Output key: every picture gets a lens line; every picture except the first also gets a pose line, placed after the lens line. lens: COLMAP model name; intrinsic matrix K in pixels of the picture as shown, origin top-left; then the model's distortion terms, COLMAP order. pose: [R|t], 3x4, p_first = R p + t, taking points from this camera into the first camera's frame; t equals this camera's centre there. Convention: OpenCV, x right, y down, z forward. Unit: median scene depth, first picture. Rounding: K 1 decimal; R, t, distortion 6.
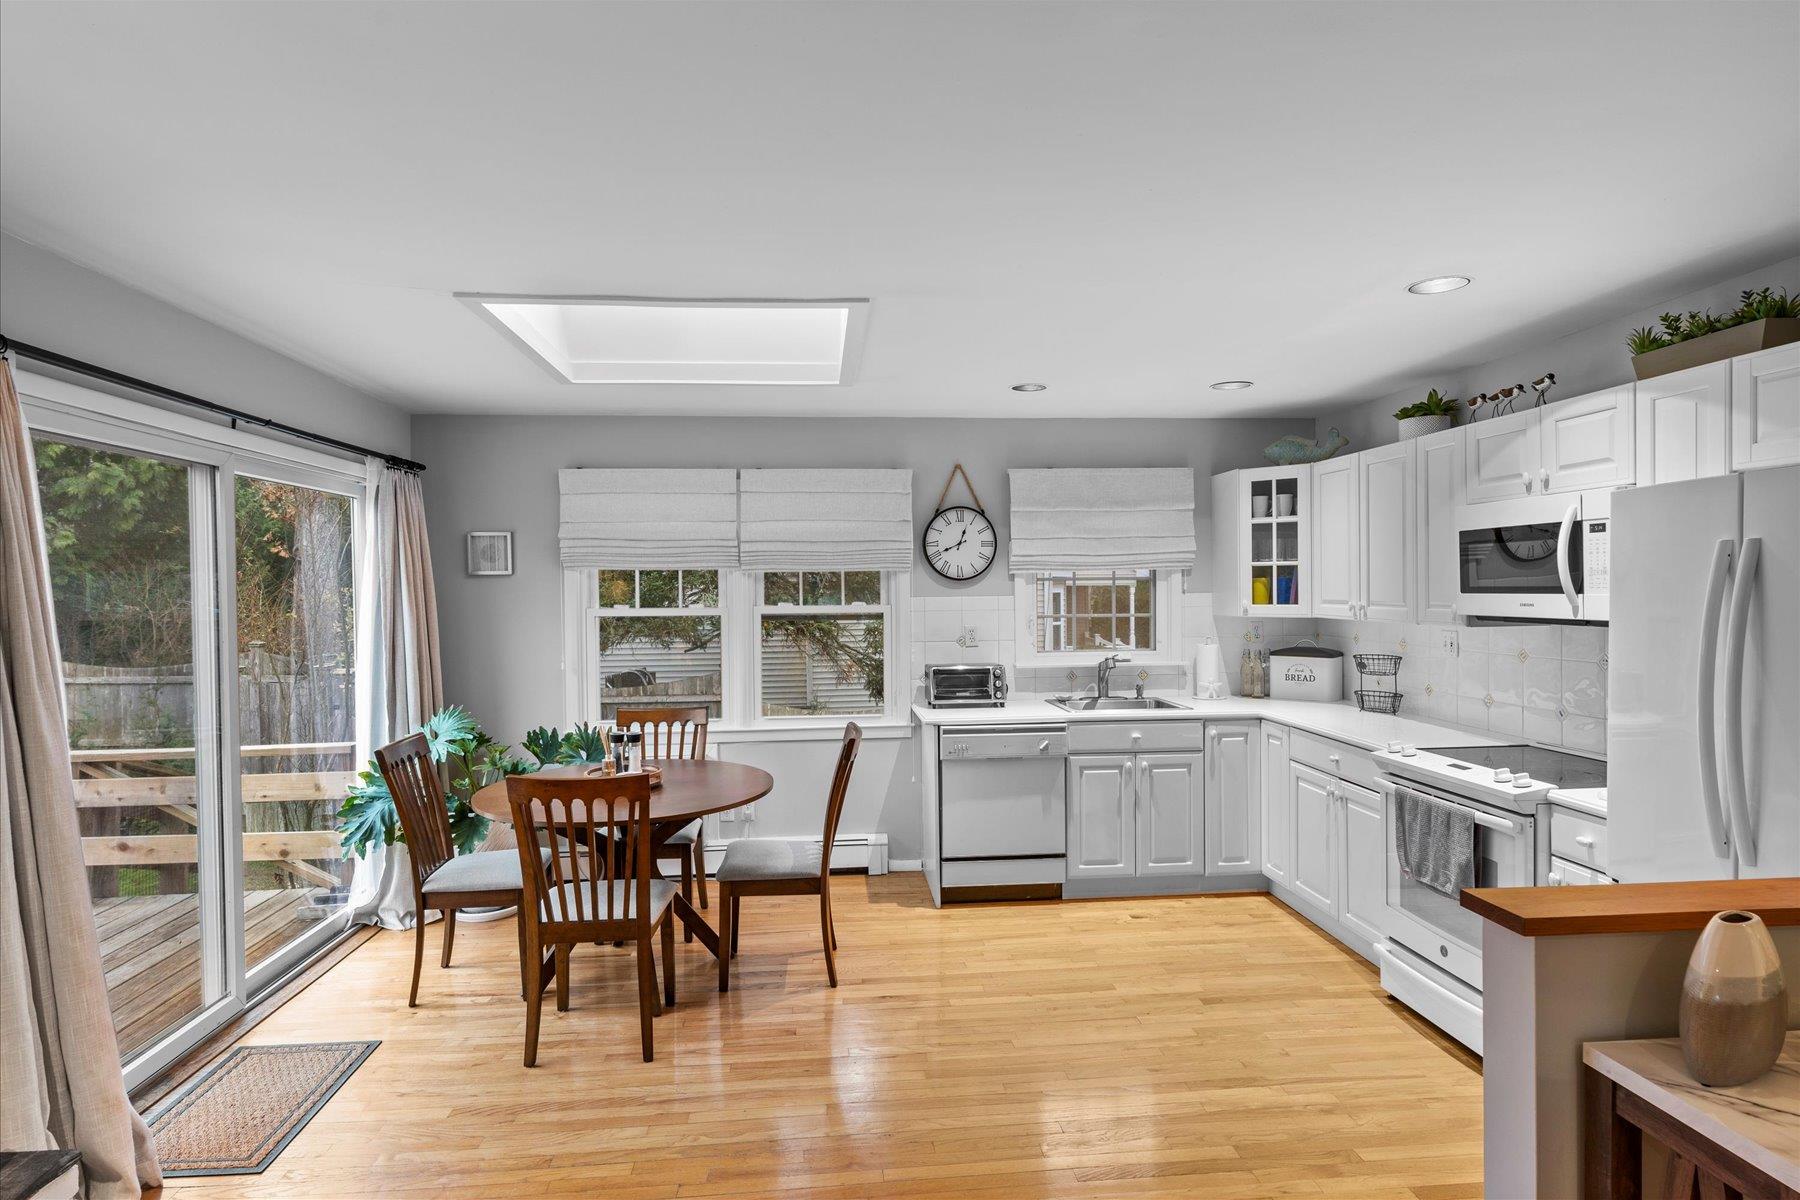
lens RADIAL K [[953.4, 0, 900.0], [0, 953.4, 600.0], [0, 0, 1]] dist [0.000474, 0.000222]
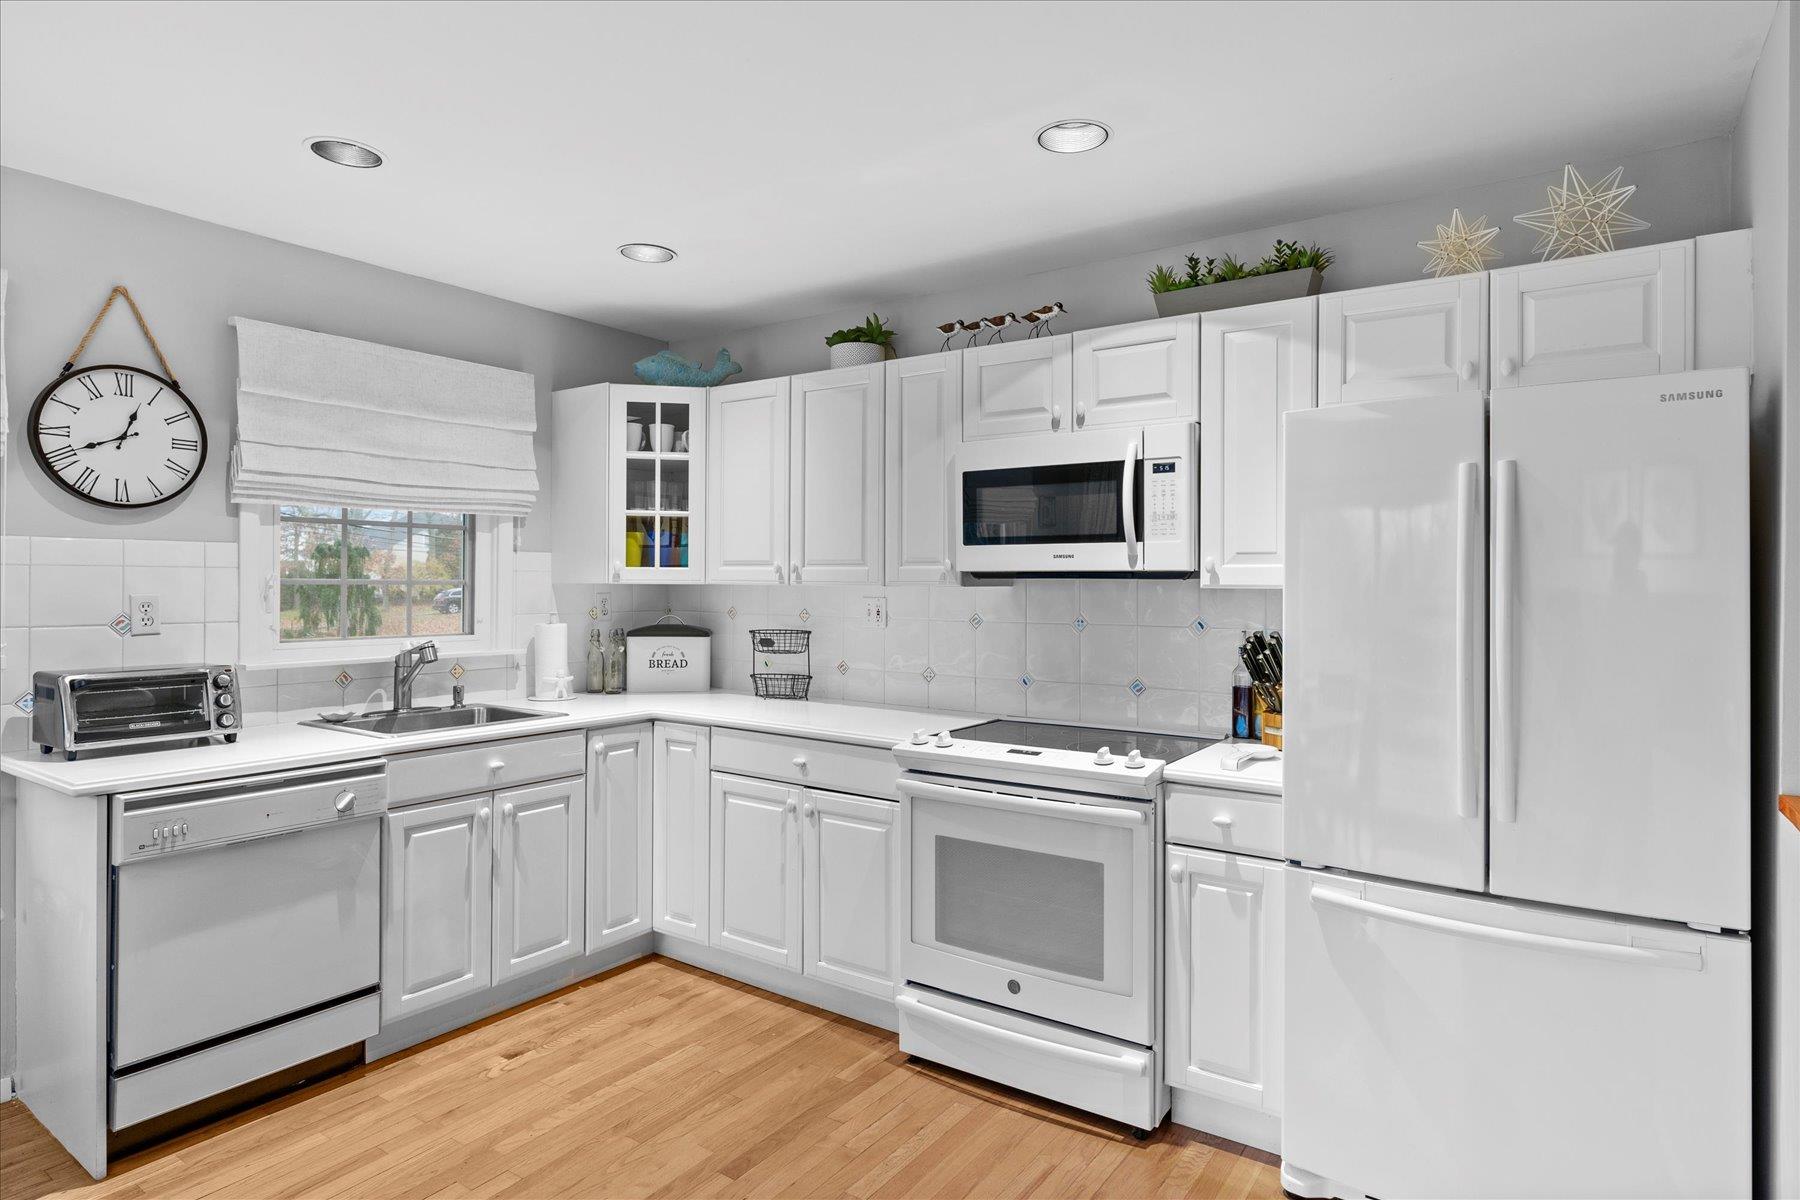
lens RADIAL K [[985.7, 0, 901.7], [0, 985.7, 580.1], [0, 0, 1]] dist [0.001564, 0.001247]
pose [[0.640806, 0.018556, 0.767479, -0.086600], [-0.004993, 0.999787, -0.020004, 0.030967], [-0.767687, 0.008987, 0.640762, 0.366679]]
